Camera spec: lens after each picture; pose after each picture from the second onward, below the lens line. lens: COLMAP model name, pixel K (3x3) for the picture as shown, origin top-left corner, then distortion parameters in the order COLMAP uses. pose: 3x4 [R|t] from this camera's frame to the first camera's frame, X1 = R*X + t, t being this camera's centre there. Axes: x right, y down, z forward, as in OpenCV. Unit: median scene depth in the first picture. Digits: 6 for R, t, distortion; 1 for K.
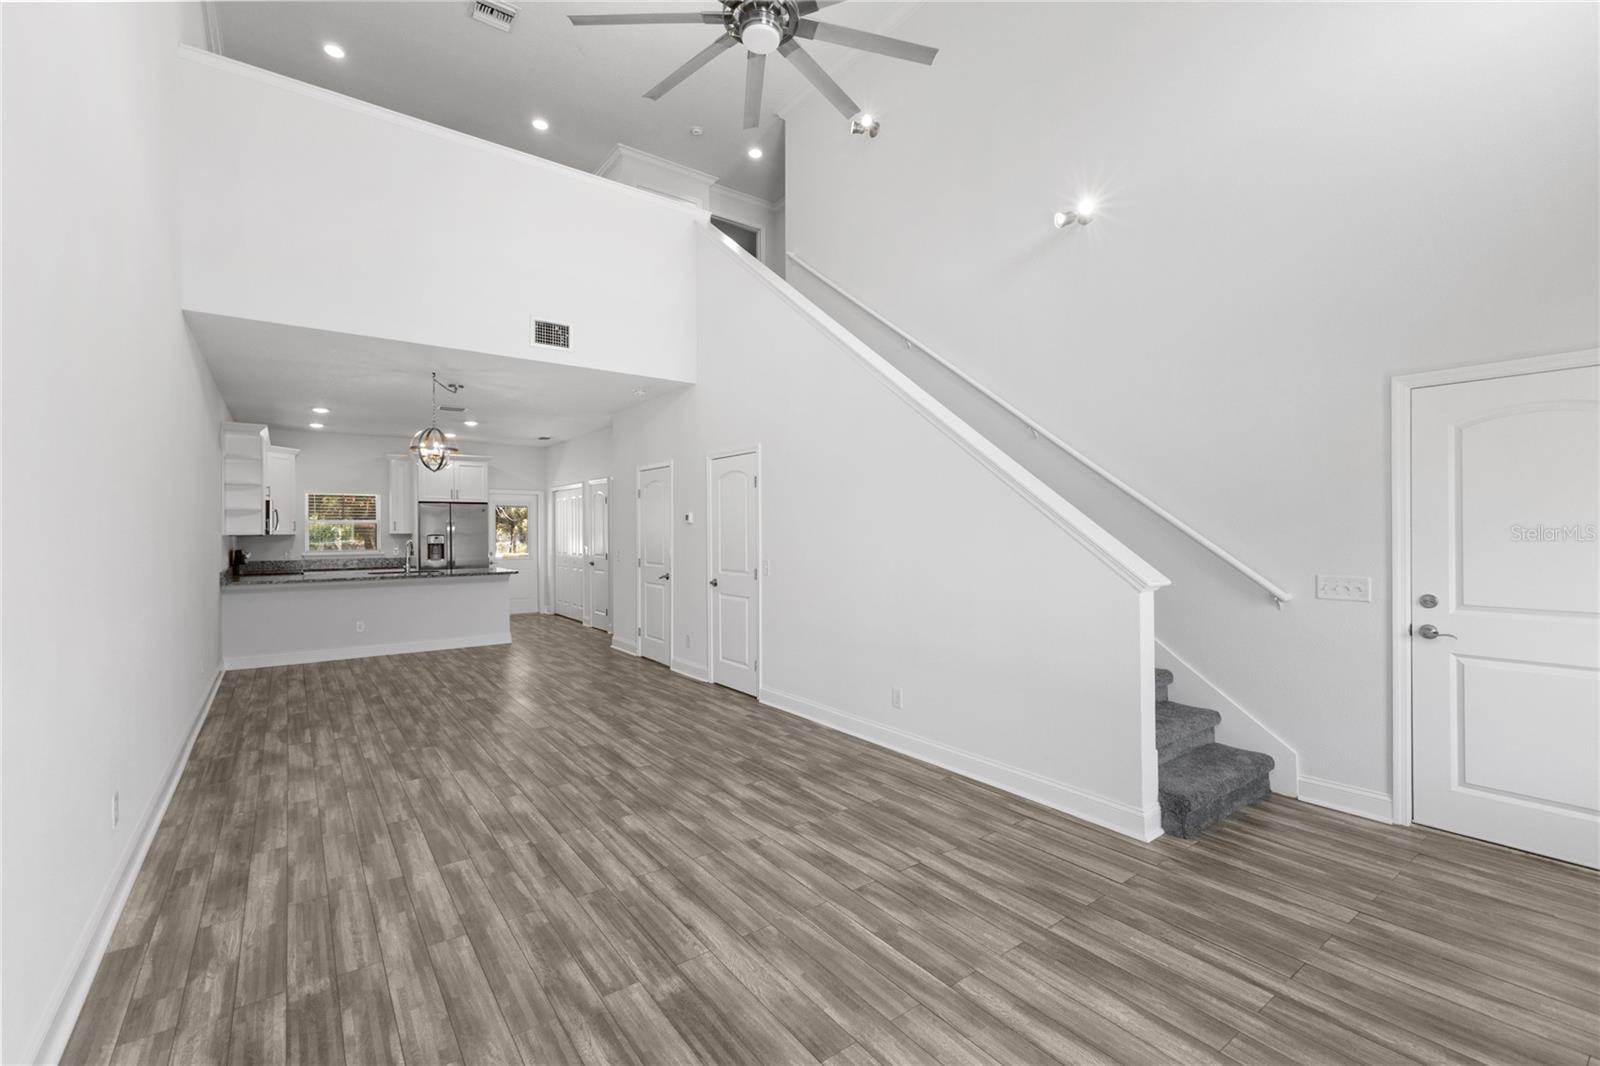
lens RADIAL K [[691.8, 0, 805.8], [0, 691.8, 529.3], [0, 0, 1]] dist [0.012238, -0.001830]
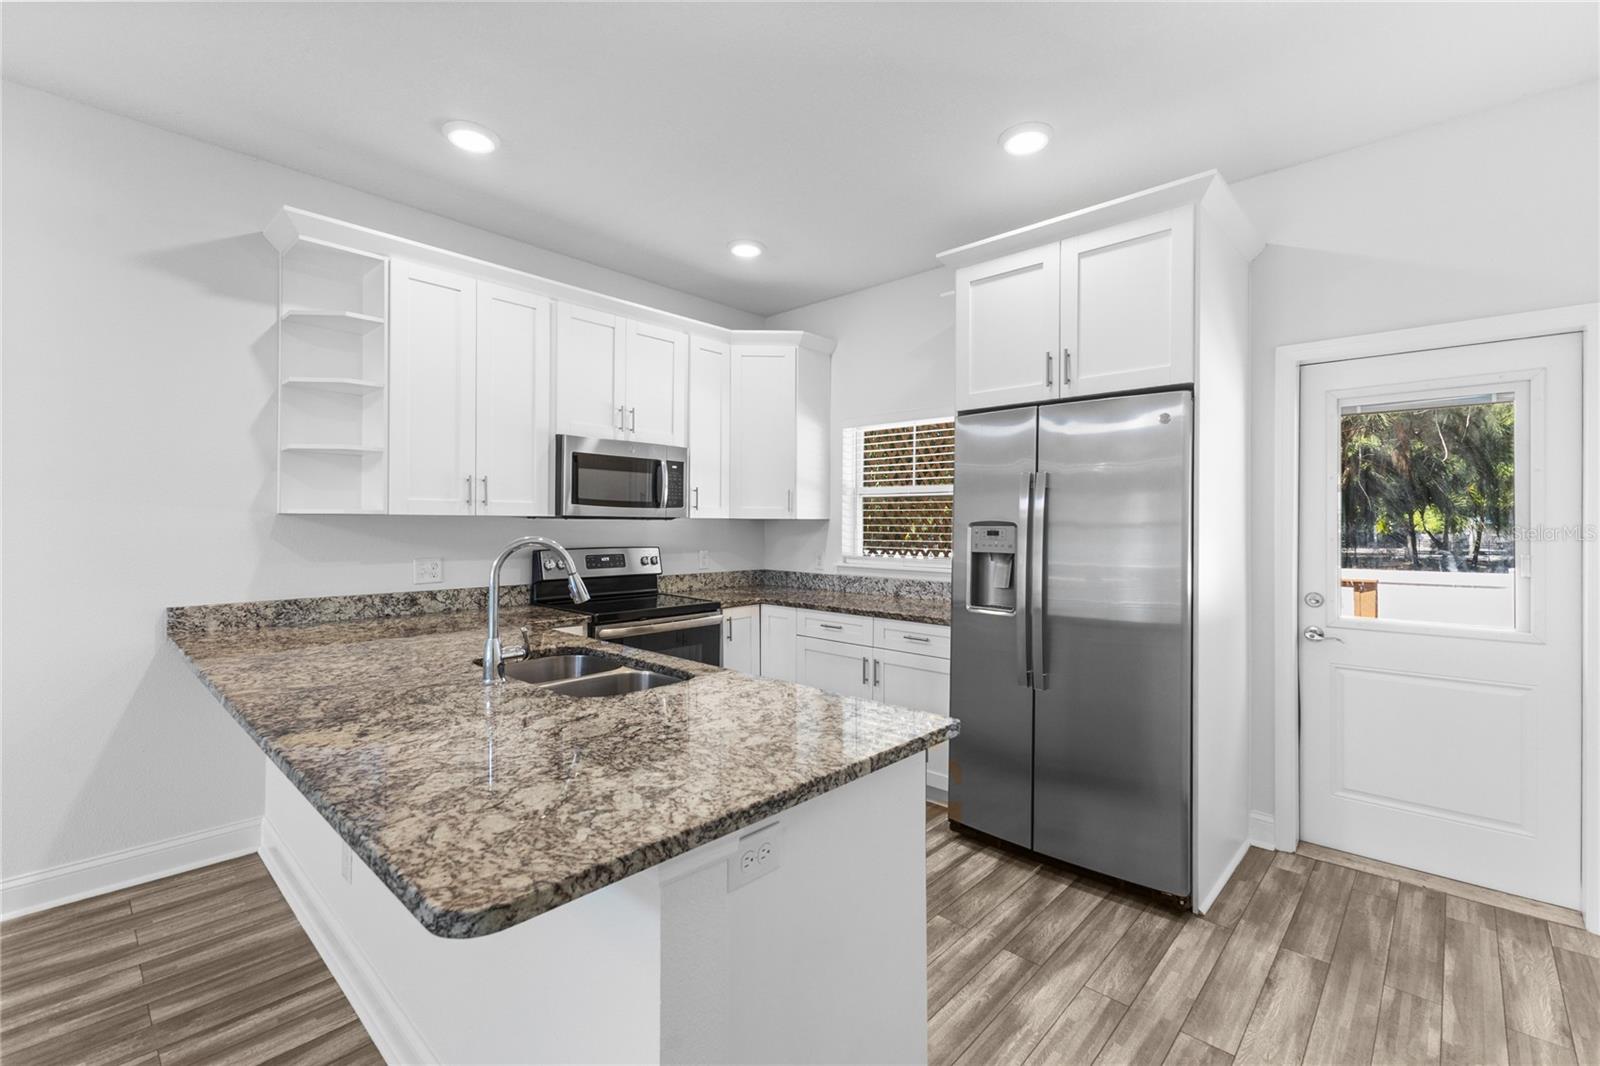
lens RADIAL K [[691.8, 0, 809.6], [0, 691.8, 529.7], [0, 0, 1]] dist [0.012238, -0.001830]
pose [[0.194835, 0.016142, -0.980703, -0.734467], [-0.006017, 0.999865, 0.015262, 0.019520], [0.980818, 0.002927, 0.194906, 2.363266]]
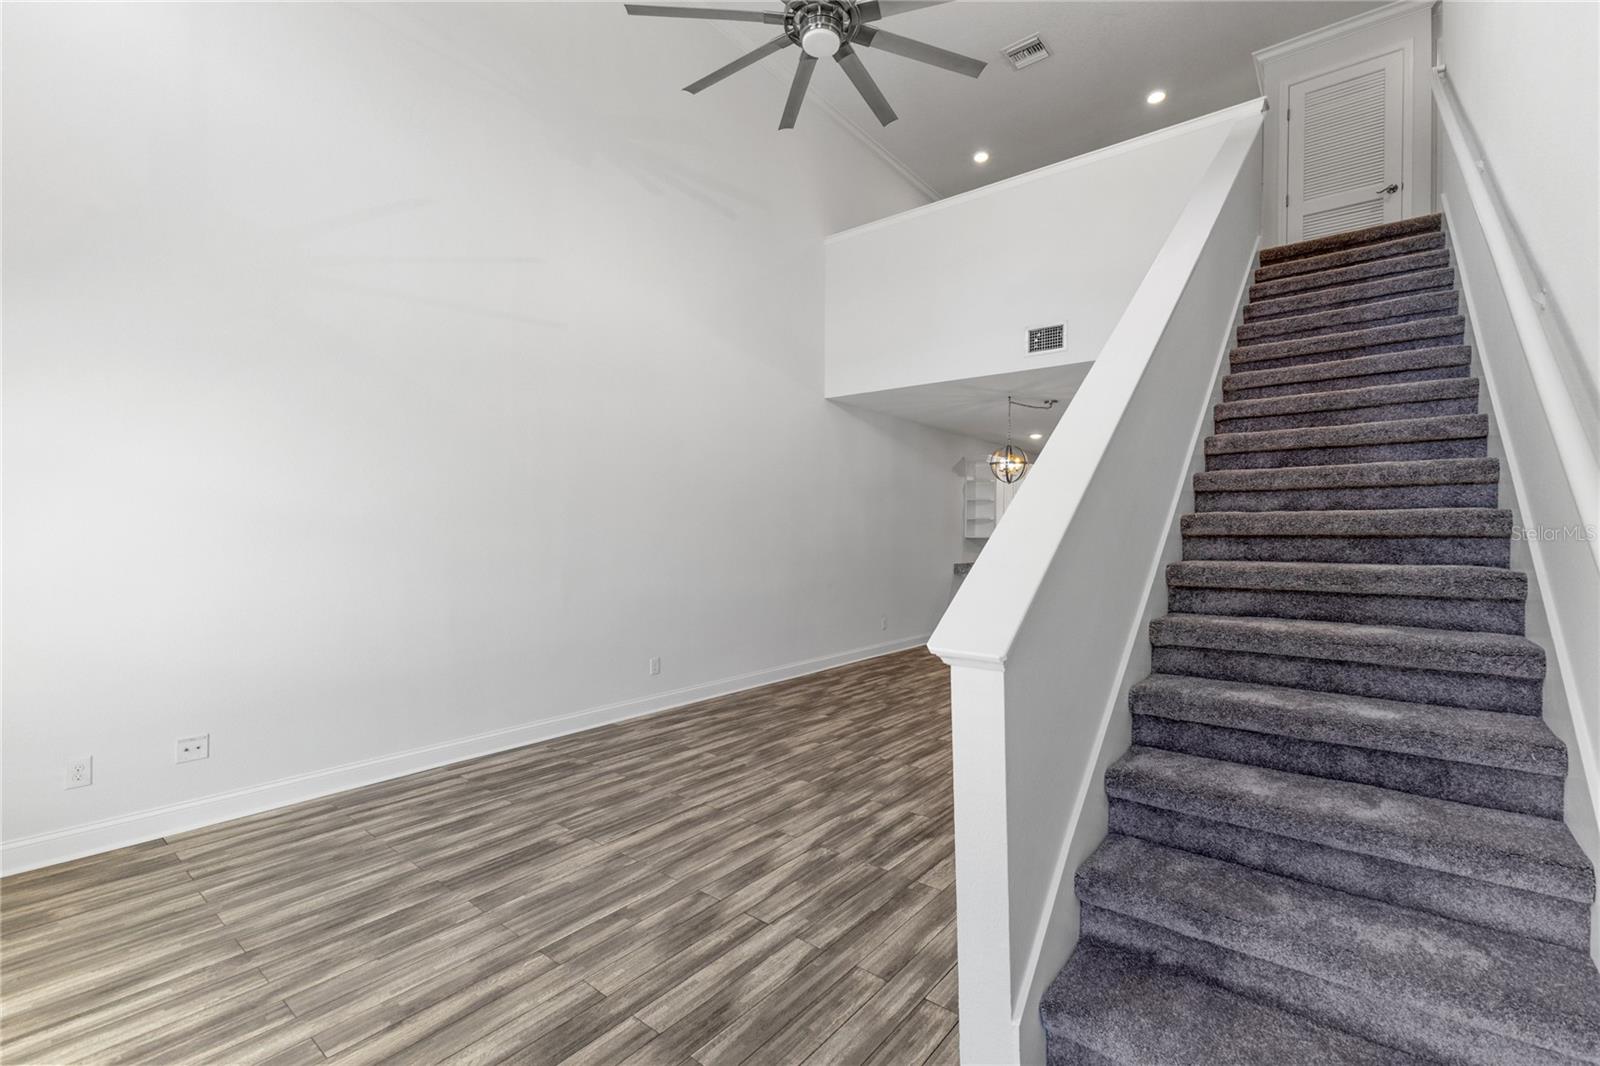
lens RADIAL K [[691.8, 0, 801.6], [0, 691.8, 524.1], [0, 0, 1]] dist [0.012238, -0.001830]
pose [[0.250441, -0.006649, -0.968109, 0.801855], [-0.010078, 0.999904, -0.009474, -0.003383], [0.968079, 0.012129, 0.250350, 0.652504]]
